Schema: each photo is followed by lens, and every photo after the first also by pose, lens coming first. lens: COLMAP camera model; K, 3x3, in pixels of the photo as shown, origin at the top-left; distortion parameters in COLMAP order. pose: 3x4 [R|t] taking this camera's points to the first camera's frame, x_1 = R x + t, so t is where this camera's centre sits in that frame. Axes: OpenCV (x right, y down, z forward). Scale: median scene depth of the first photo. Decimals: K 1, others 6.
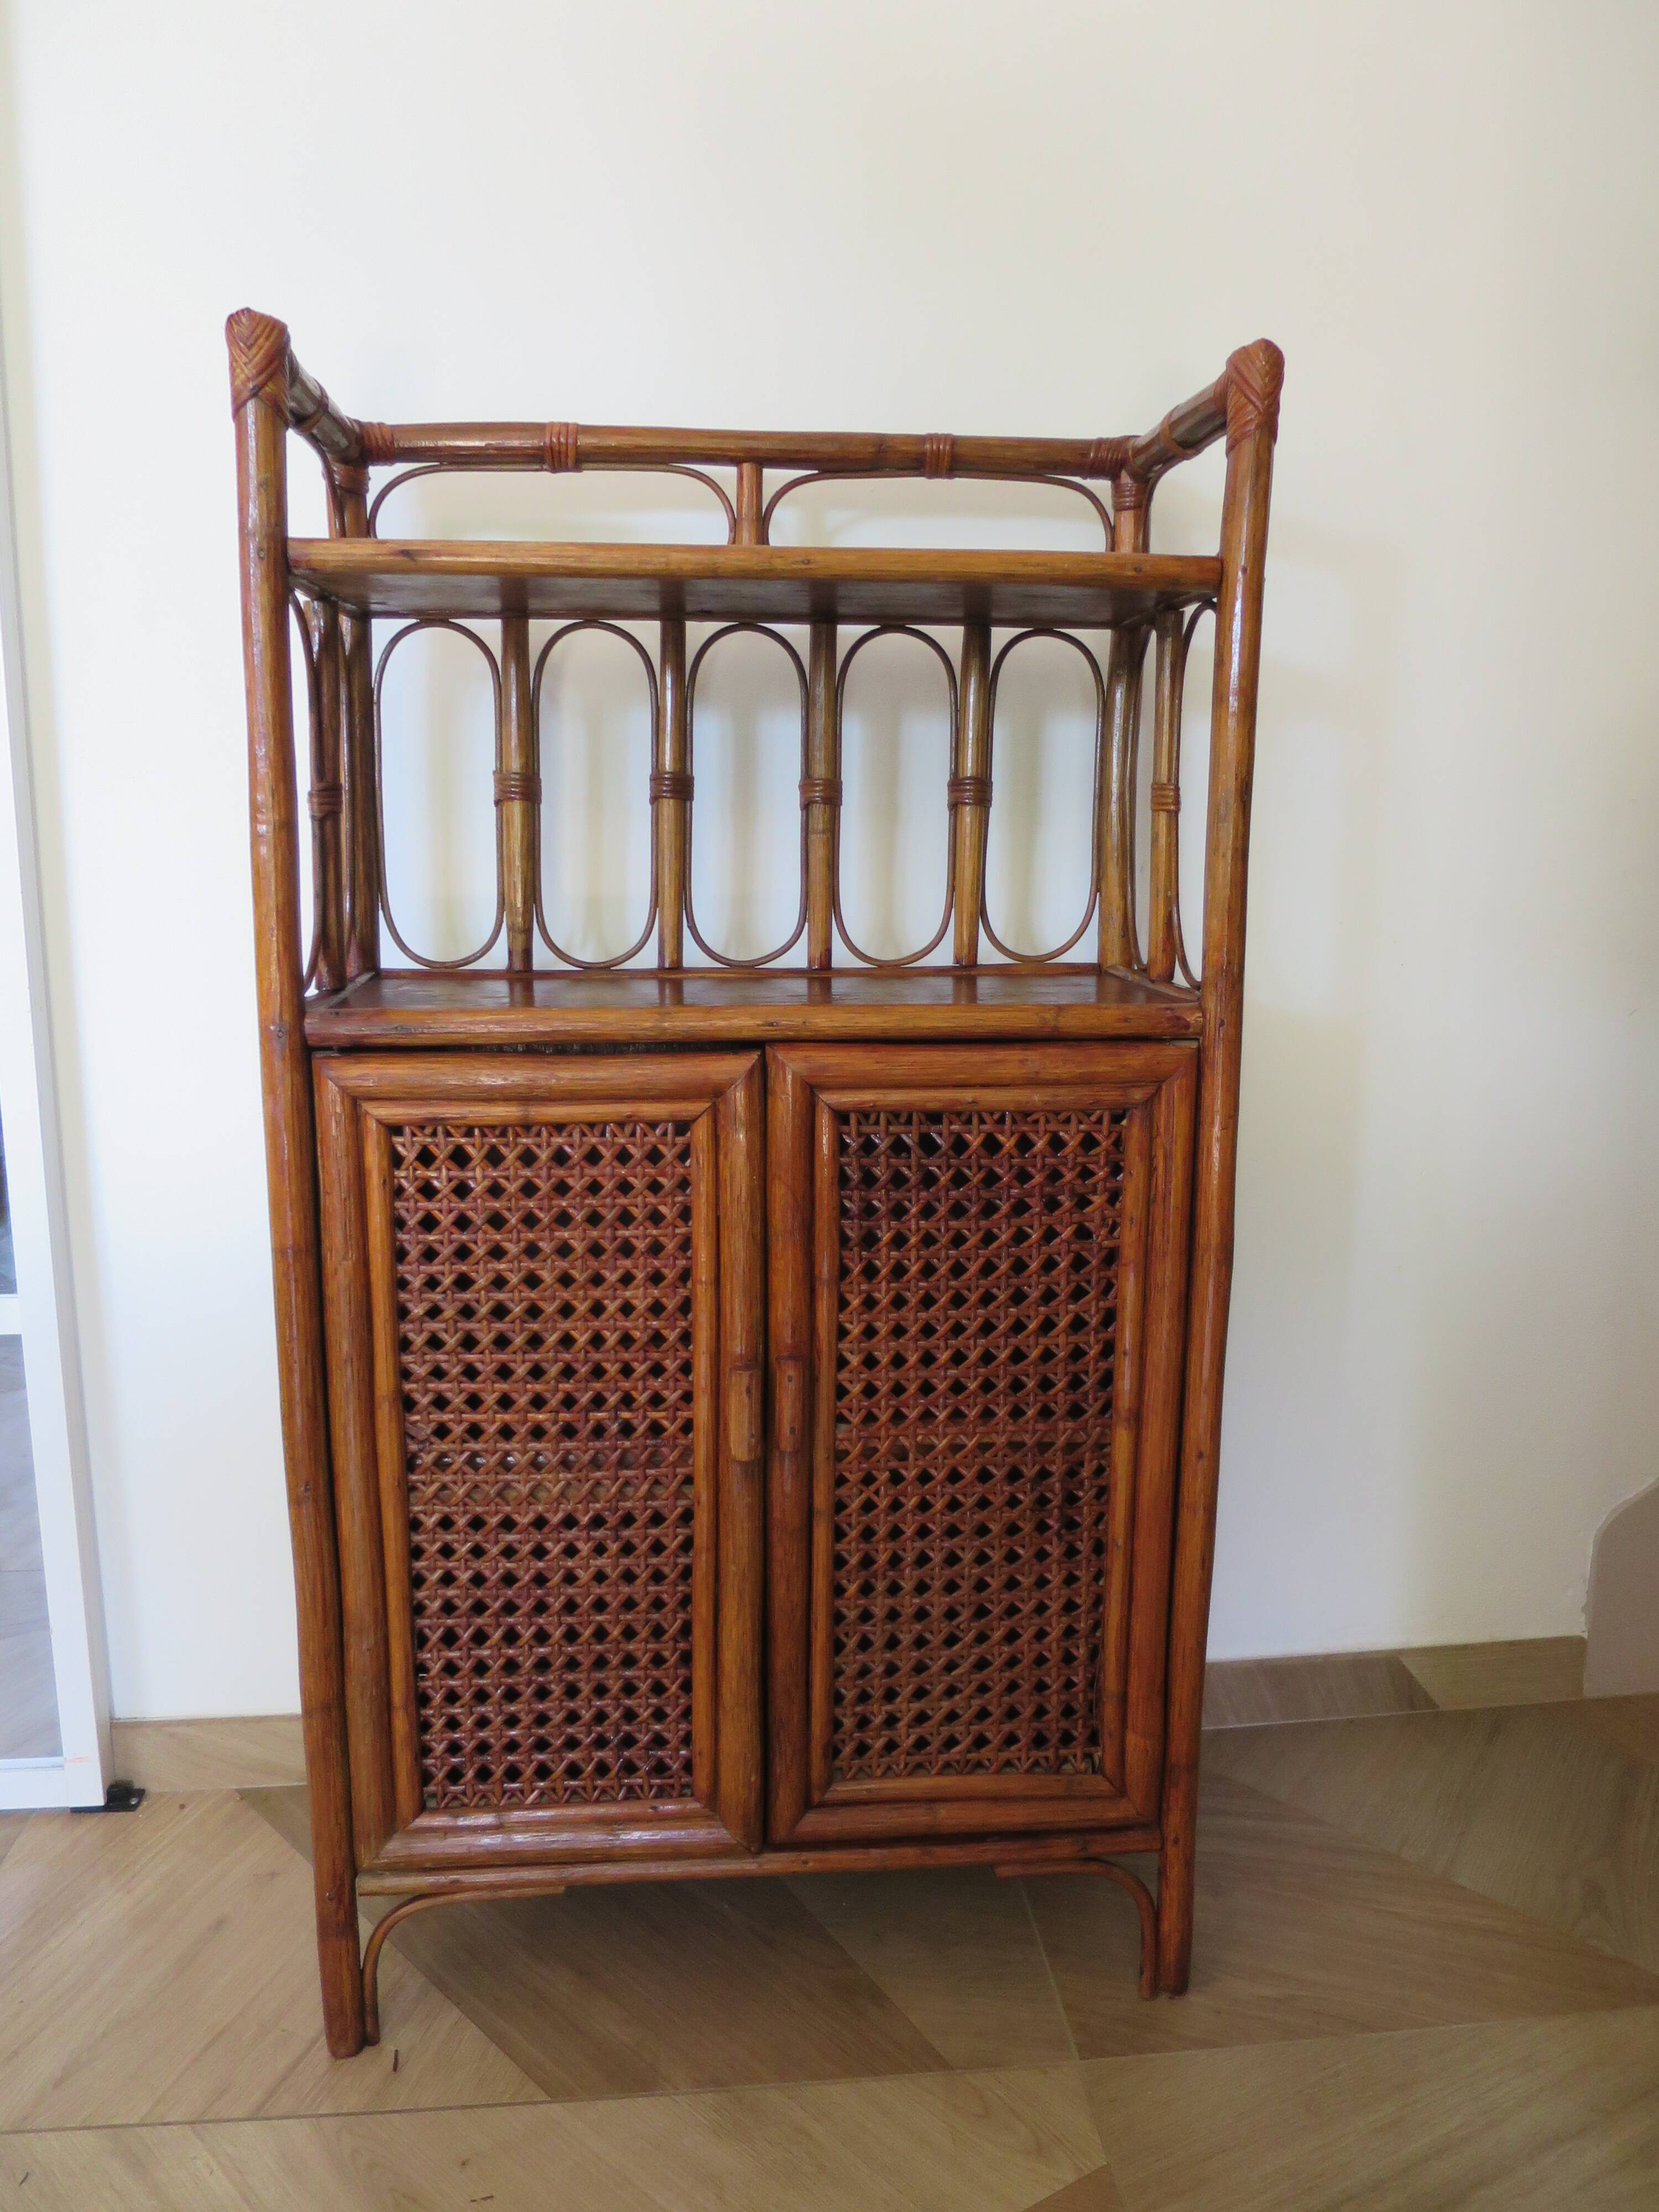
lens RADIAL K [[1596.4, 0, 838.8], [0, 1596.4, 1103.7], [0, 0, 1]] dist [-0.050121, 0.012671]
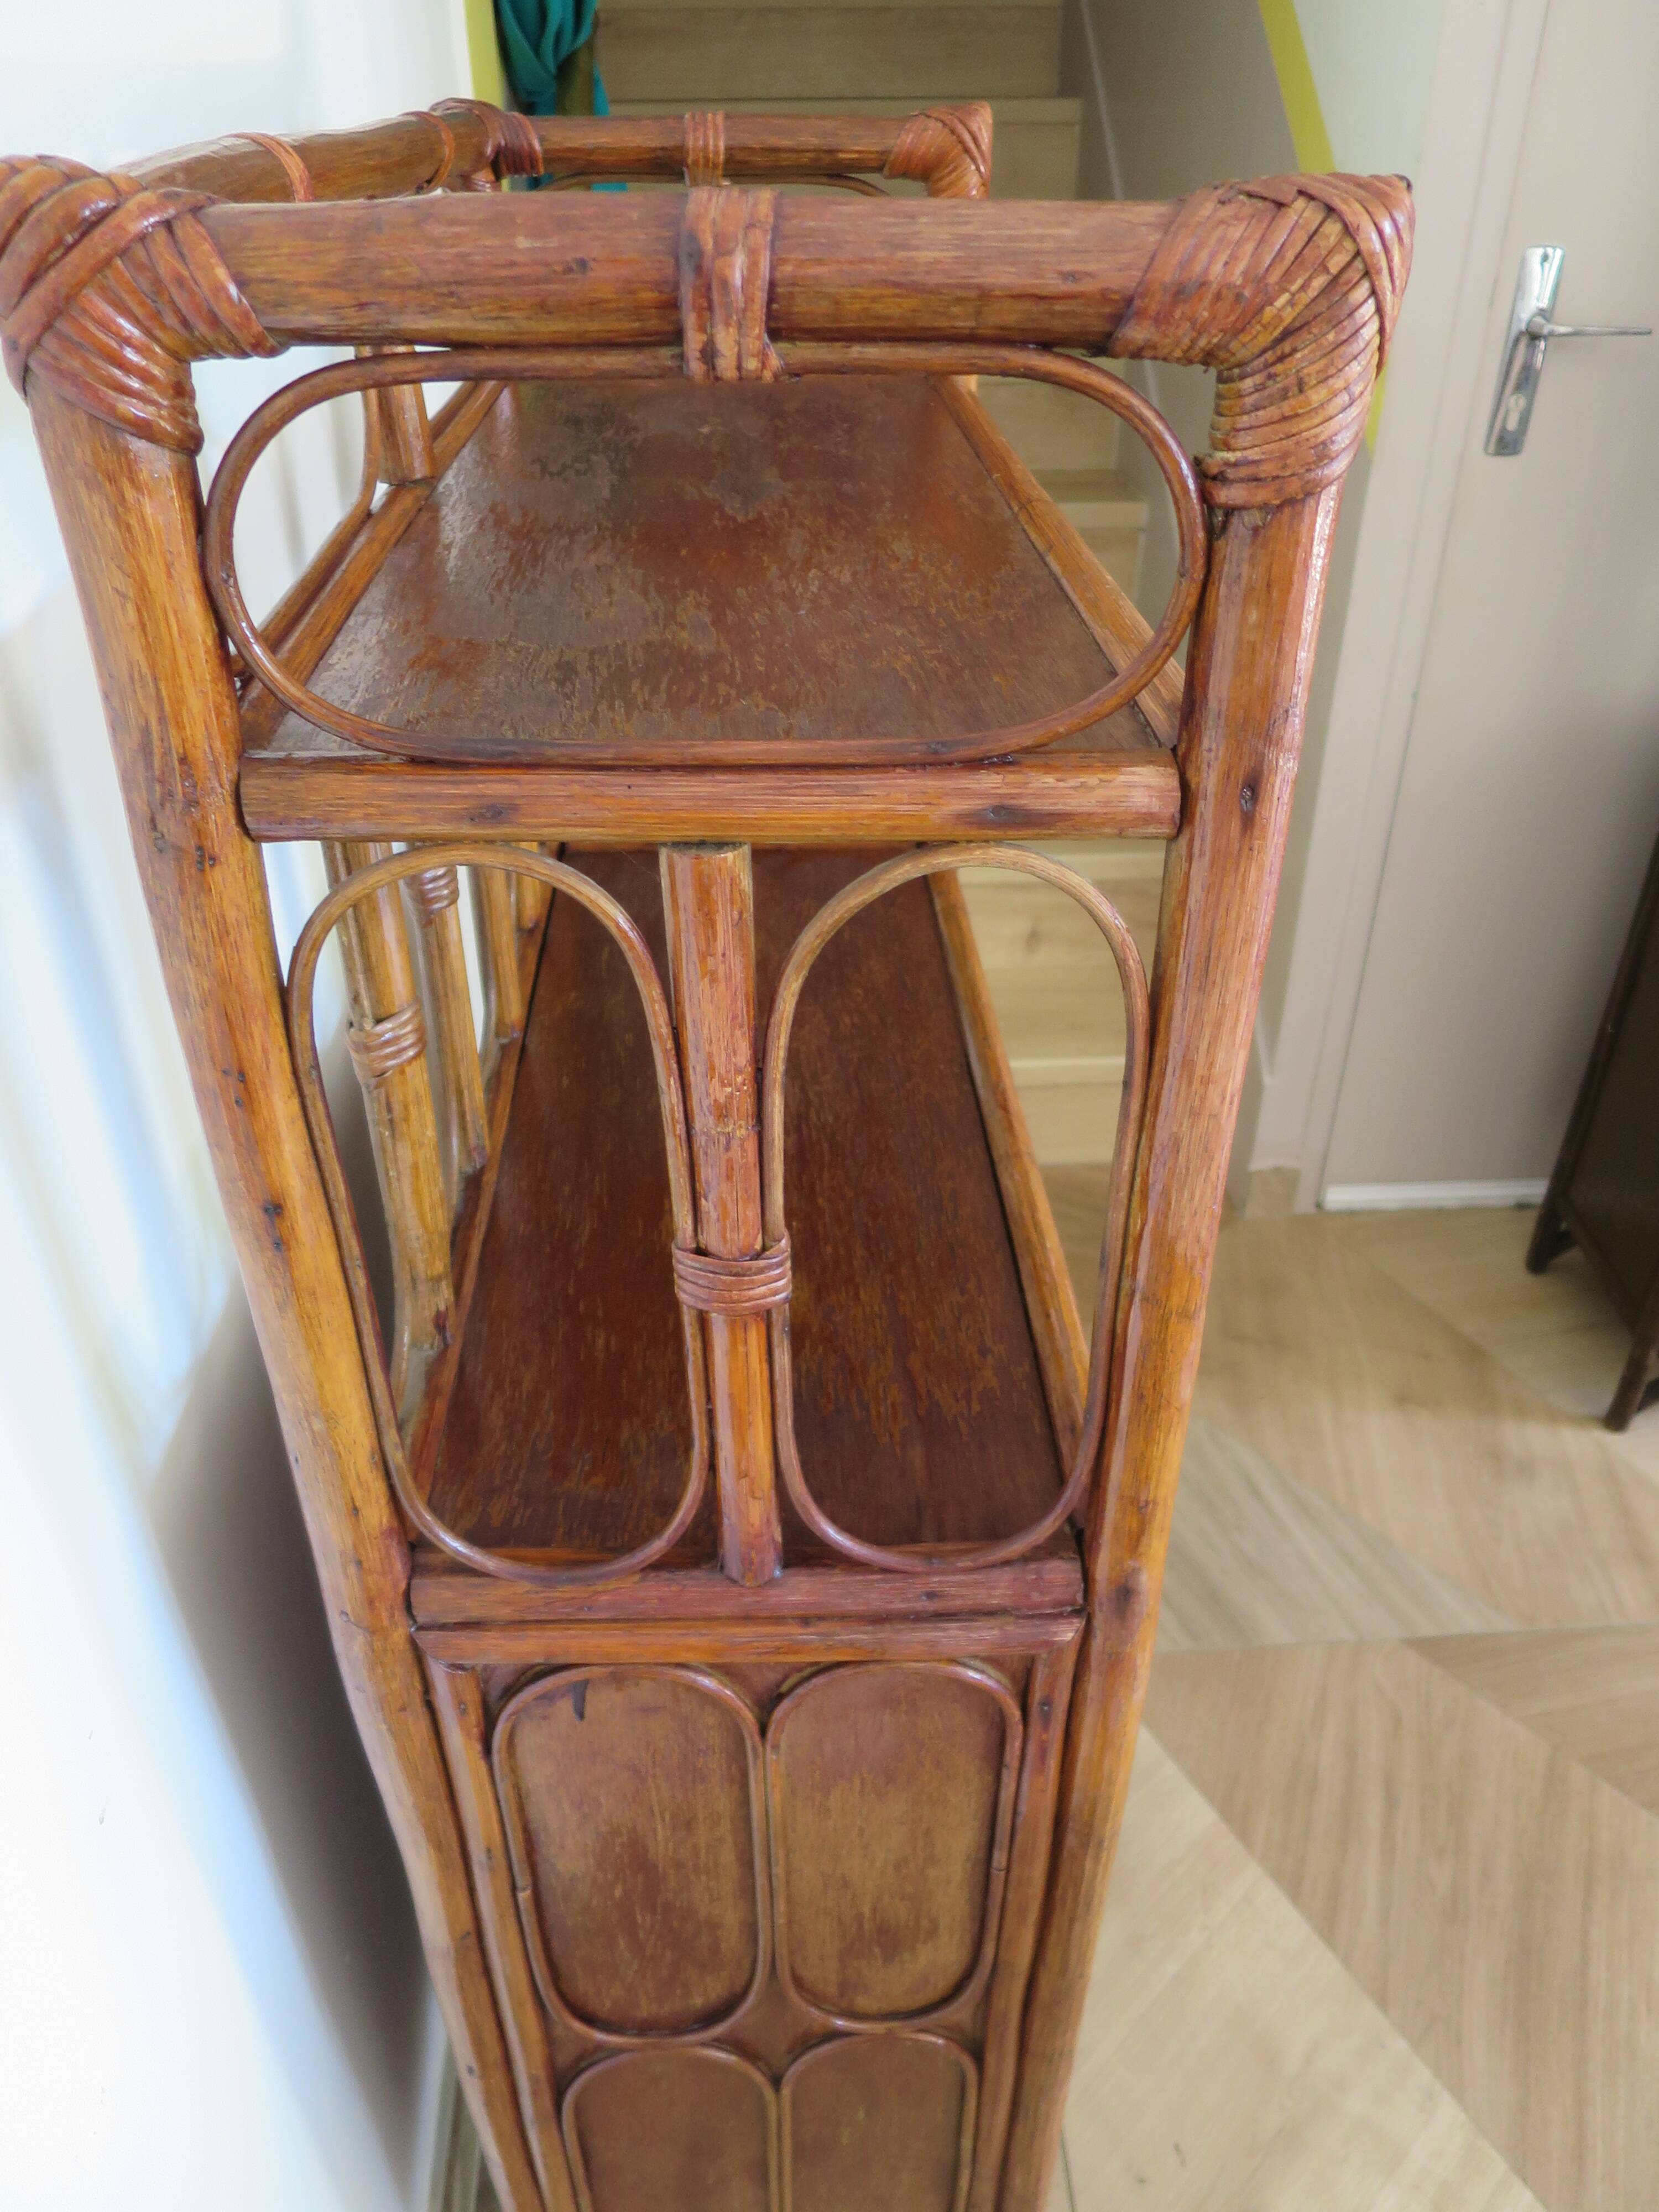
lens RADIAL K [[1596.4, 0, 856.5], [0, 1596.4, 1121.4], [0, 0, 1]] dist [-0.050121, 0.012671]
pose [[0.038589, -0.559866, 0.827684, -0.662597], [0.164390, 0.820572, 0.547391, -0.444150], [-0.985640, 0.114940, 0.123702, 0.924030]]
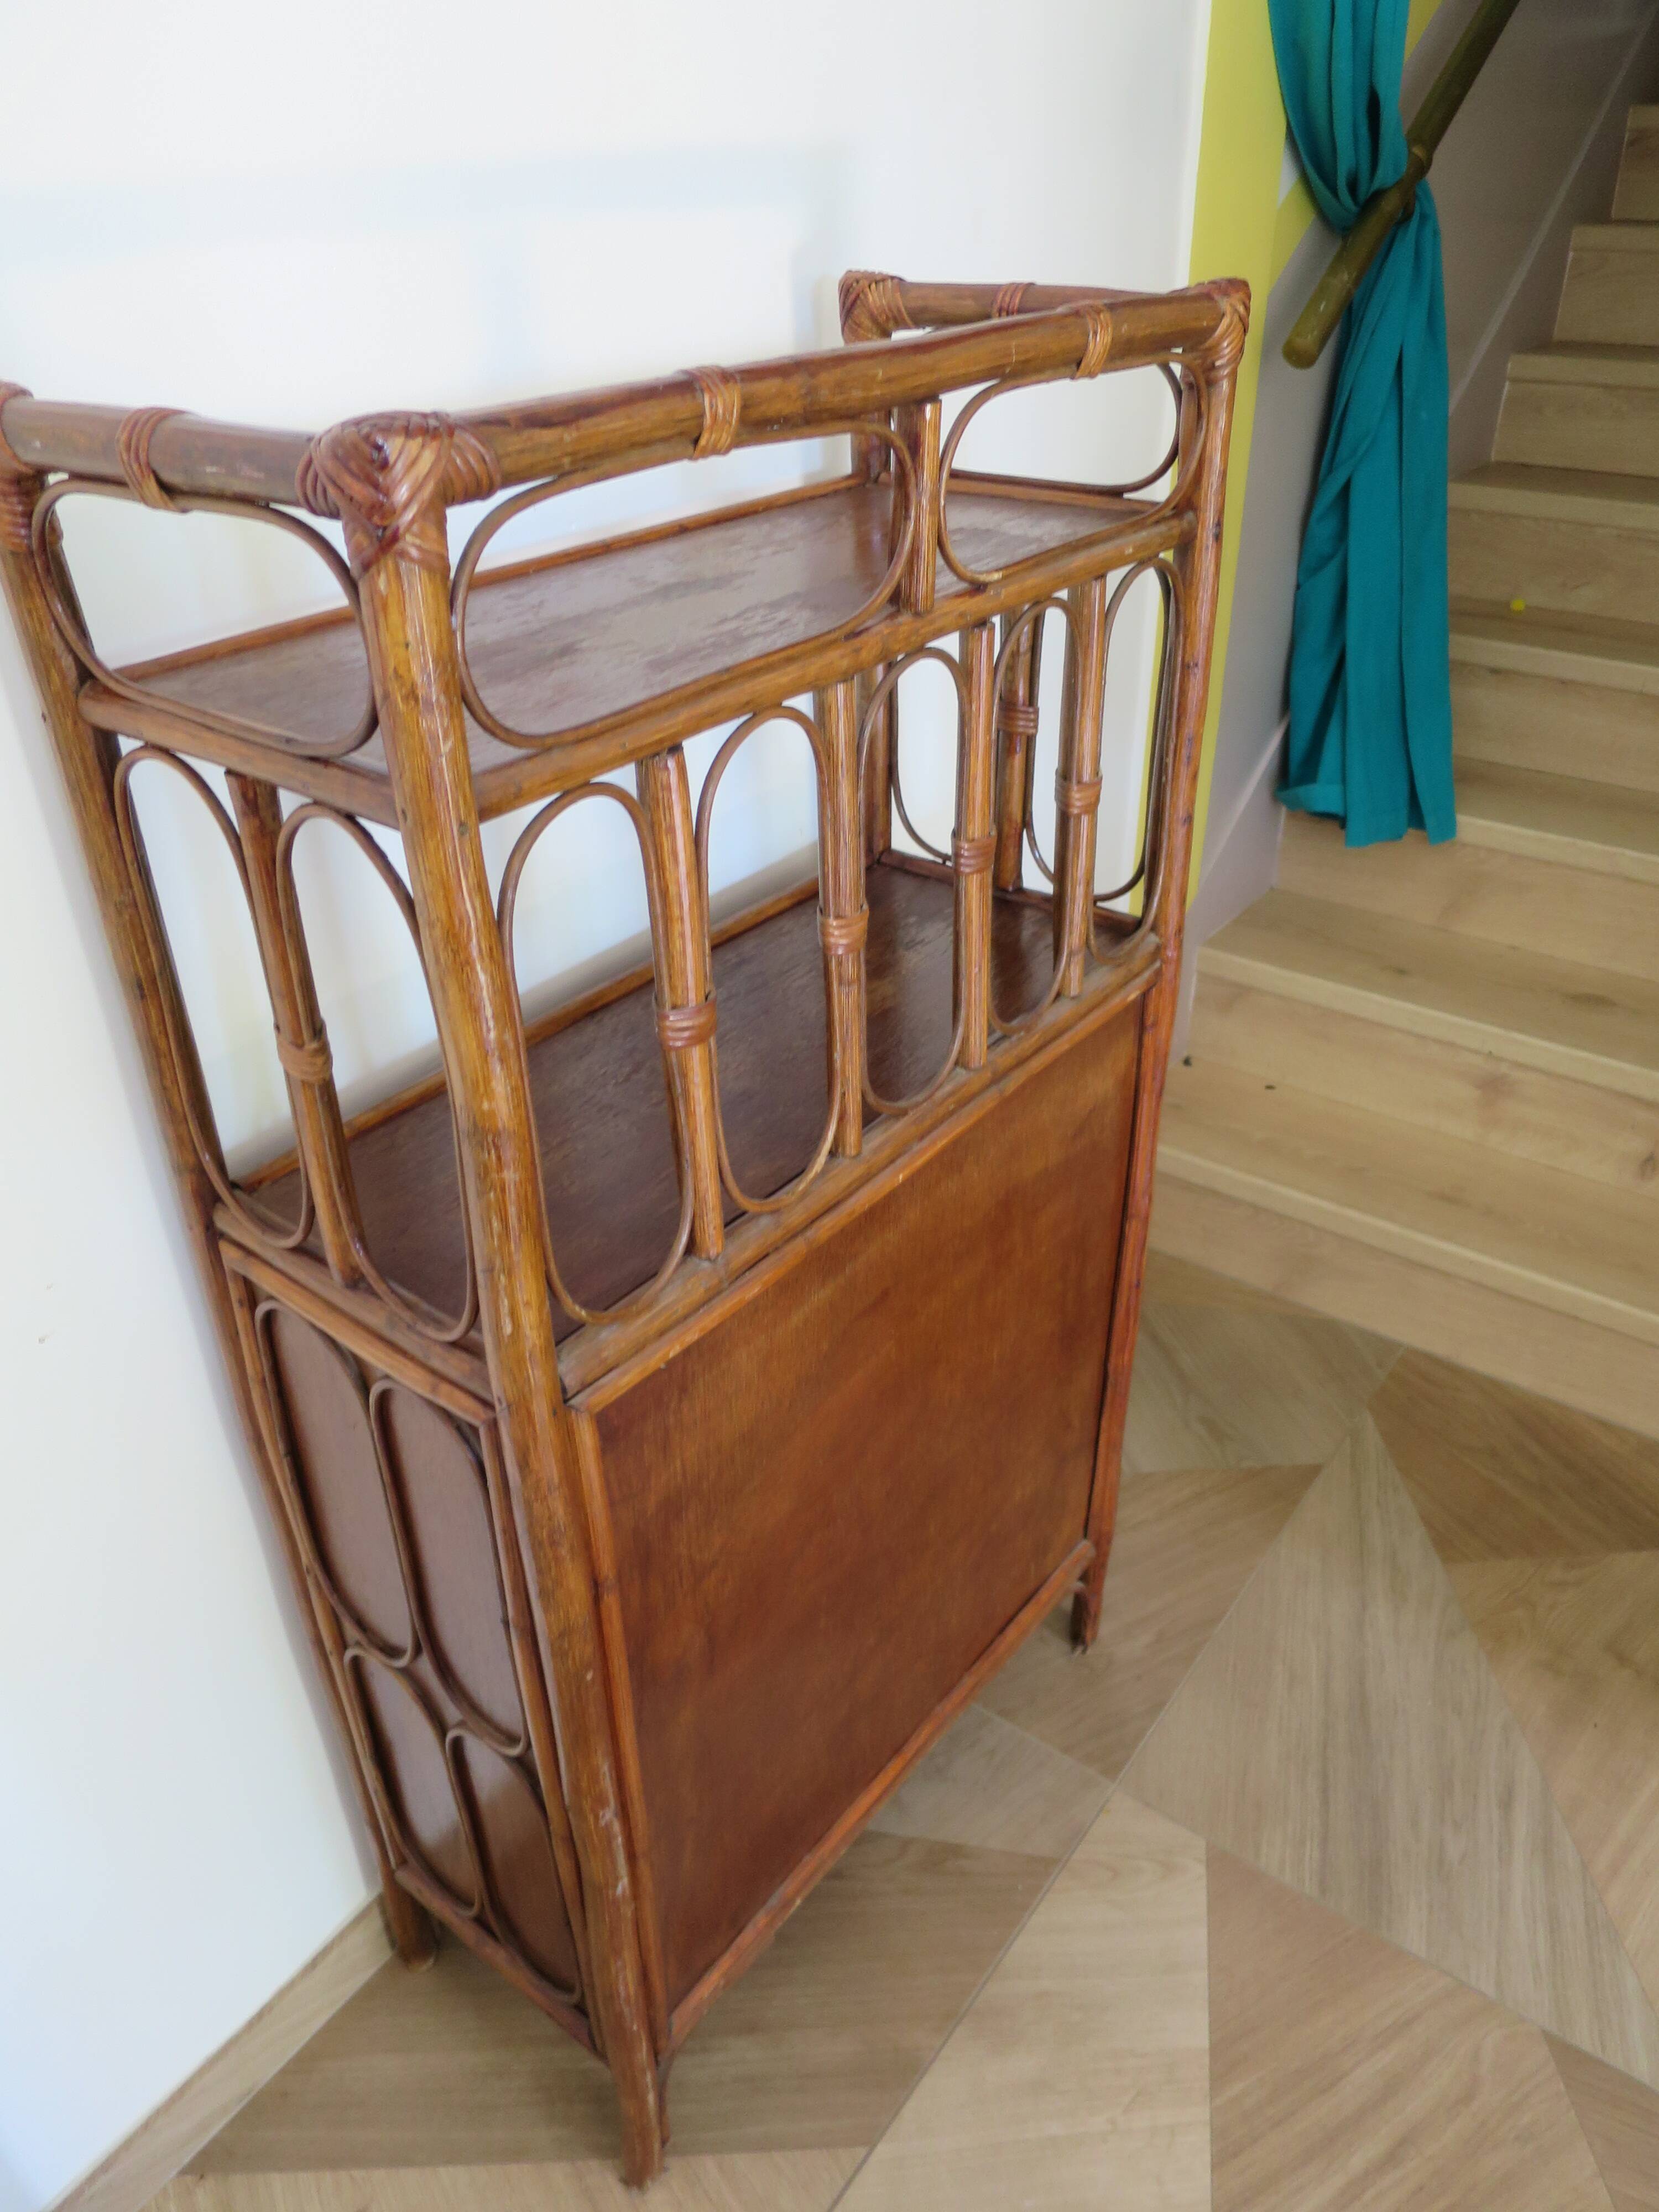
lens RADIAL K [[1596.4, 0, 837.0], [0, 1596.4, 1105.7], [0, 0, 1]] dist [-0.050121, 0.012671]
pose [[0.670633, -0.395530, 0.627541, -0.579292], [0.141823, 0.898744, 0.414904, -0.429248], [-0.728105, -0.189248, 0.658823, 0.454543]]
